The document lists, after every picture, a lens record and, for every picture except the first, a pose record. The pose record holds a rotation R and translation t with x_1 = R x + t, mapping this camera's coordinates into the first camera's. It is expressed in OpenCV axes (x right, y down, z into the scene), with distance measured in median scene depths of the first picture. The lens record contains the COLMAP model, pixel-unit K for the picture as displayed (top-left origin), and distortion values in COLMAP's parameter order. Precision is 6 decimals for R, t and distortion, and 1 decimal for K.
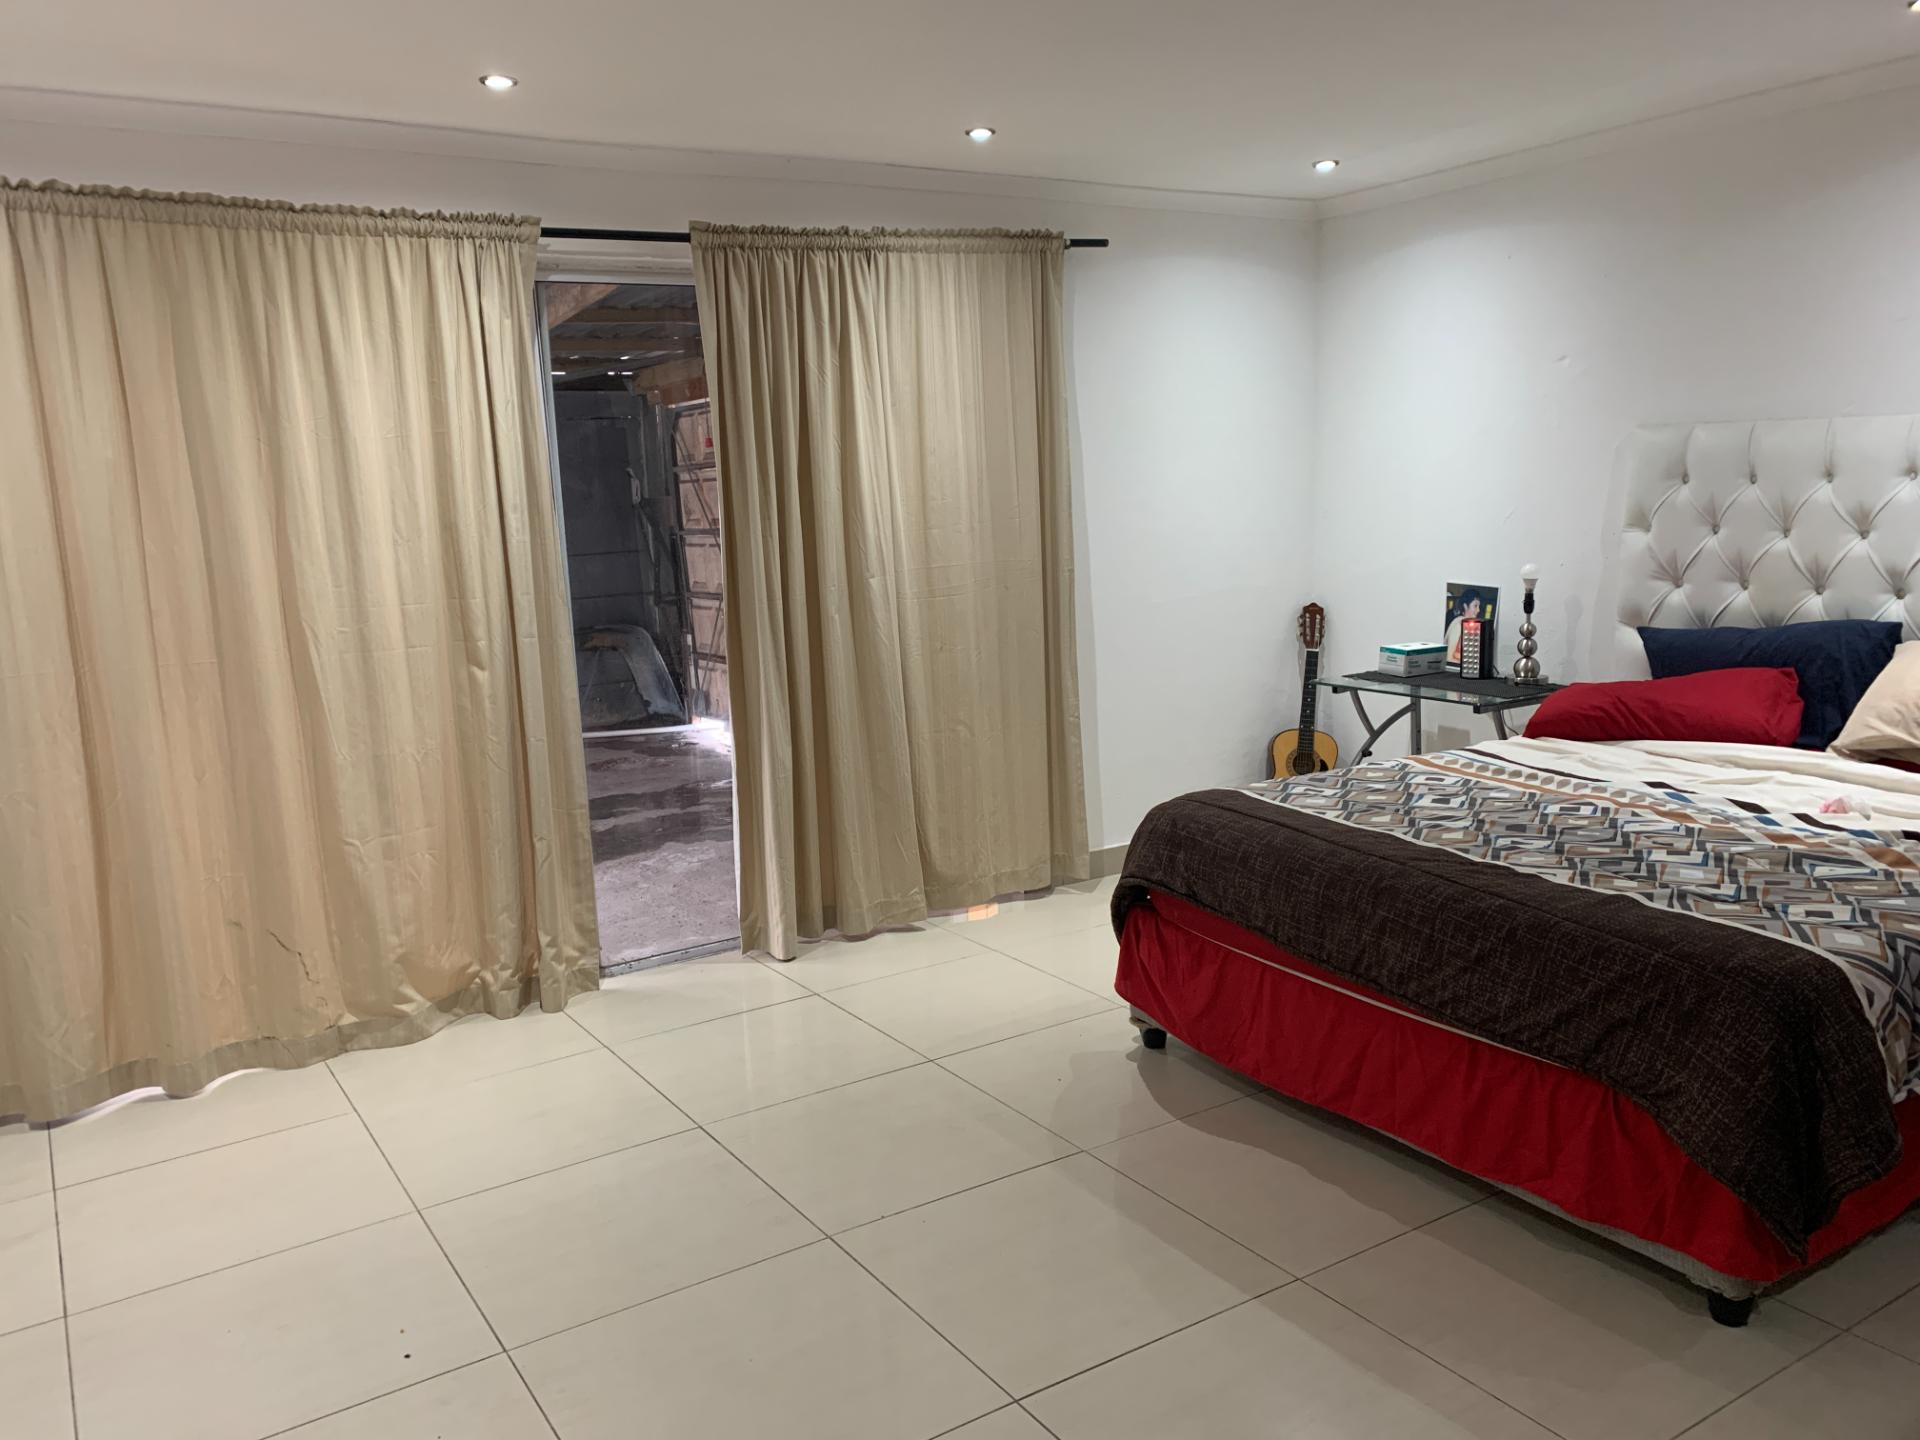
lens RADIAL K [[1470.3, 0, 950.9], [0, 1470.3, 724.1], [0, 0, 1]] dist [0.009272, -0.020070]
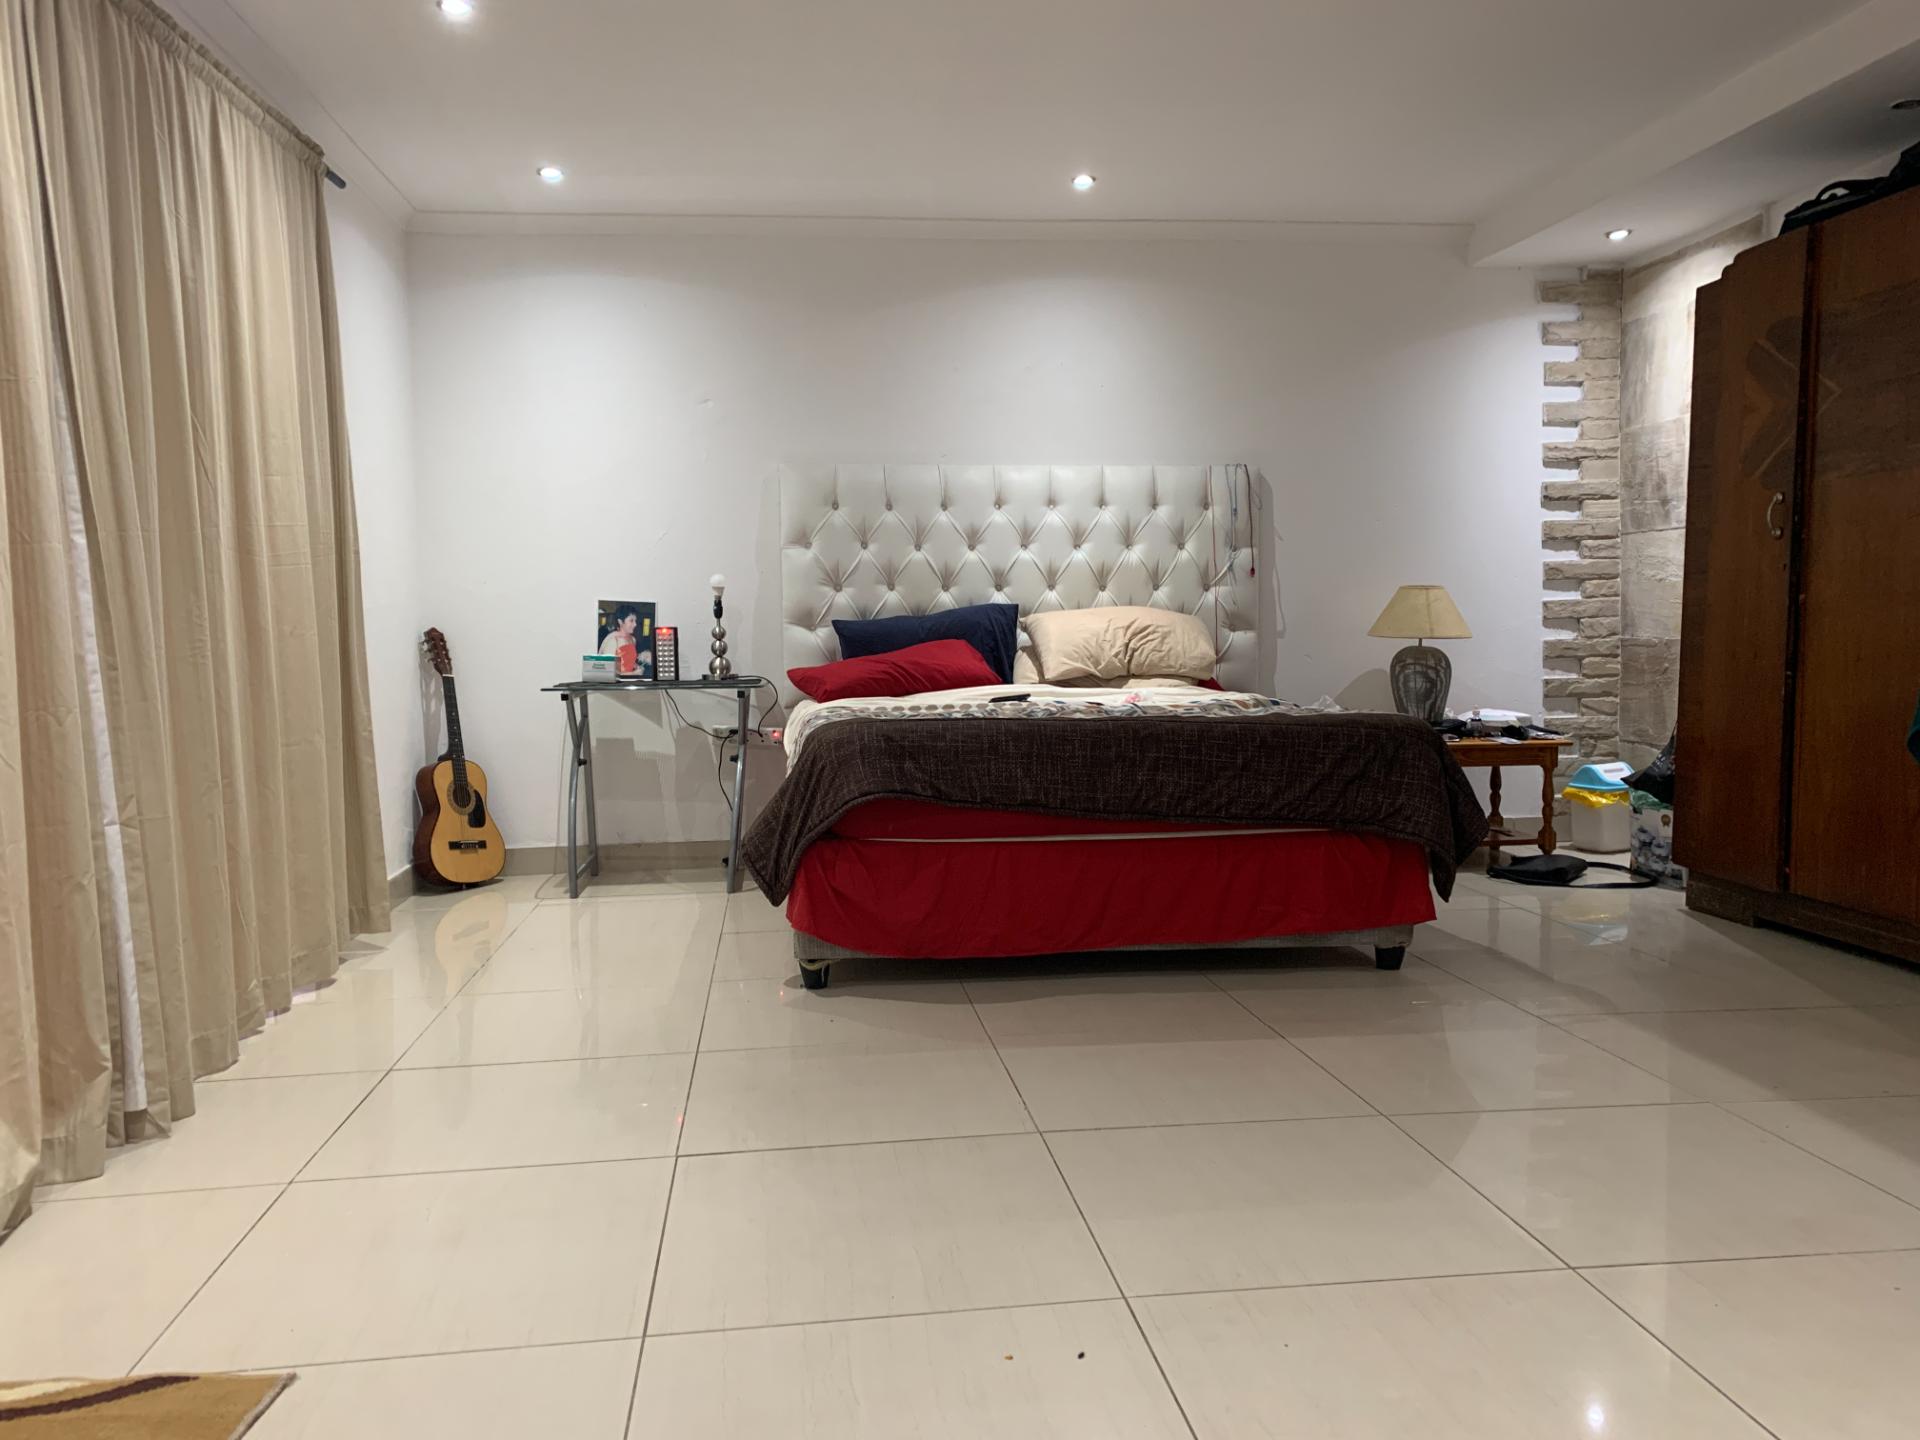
lens RADIAL K [[1475.7, 0, 950.4], [0, 1475.7, 691.9], [0, 0, 1]] dist [0.154844, -0.196195]
pose [[0.434566, -0.010806, 0.900575, -0.625601], [0.147212, 0.987332, -0.059189, 0.083705], [-0.888527, 0.158296, 0.430652, 0.401067]]
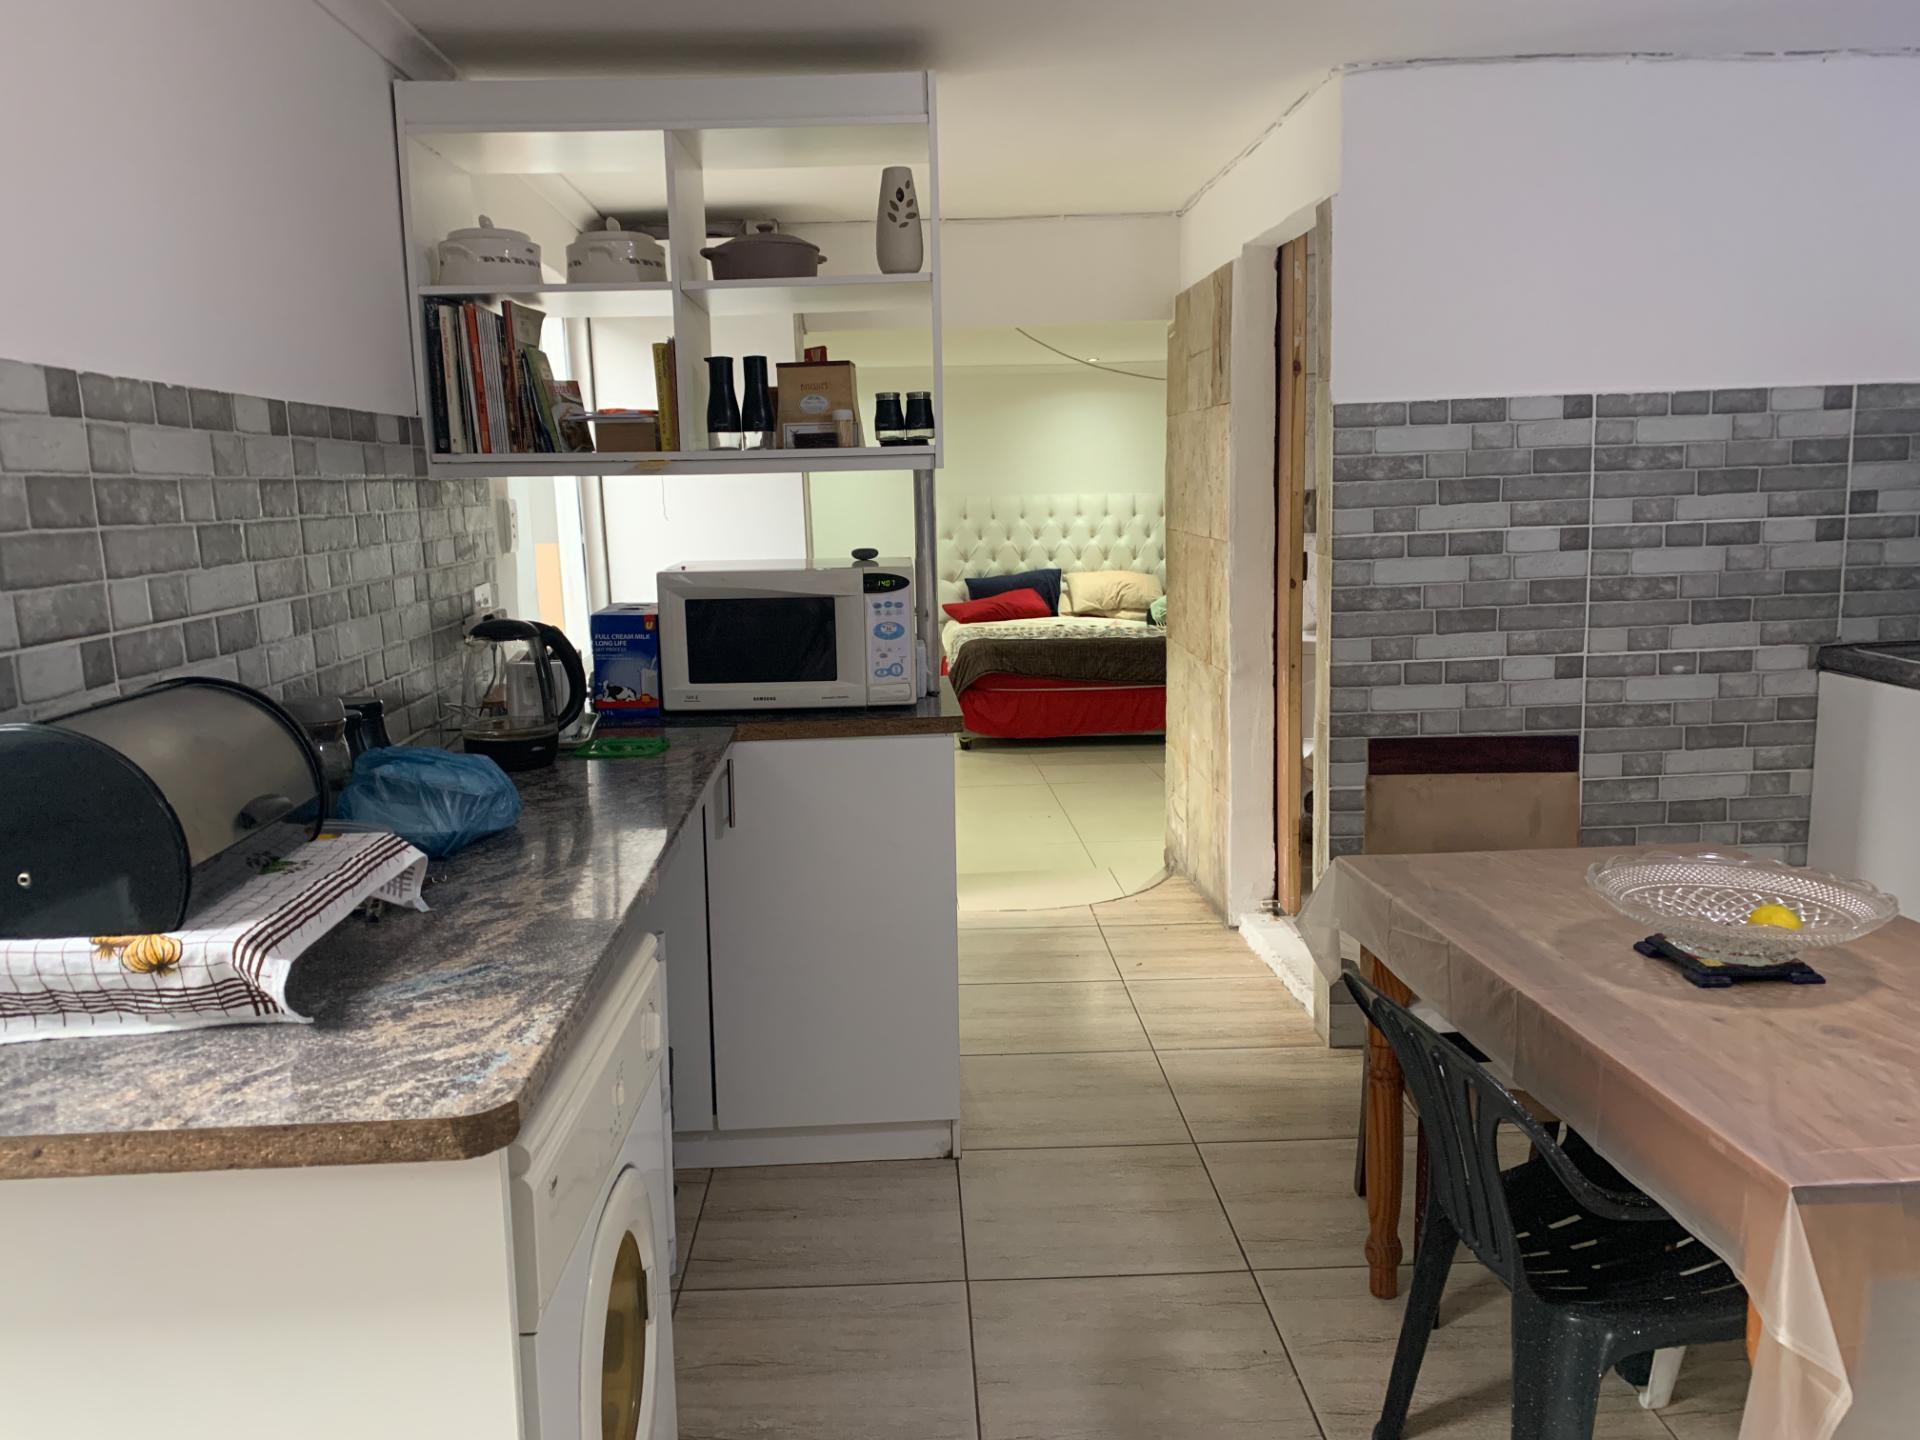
lens RADIAL K [[1470.3, 0, 950.9], [0, 1470.3, 724.1], [0, 0, 1]] dist [0.009272, -0.020070]
pose [[0.487367, -0.112980, 0.865857, -1.701465], [0.143842, 0.988435, 0.048010, 0.051777], [-0.861268, 0.101148, 0.497982, -0.157199]]
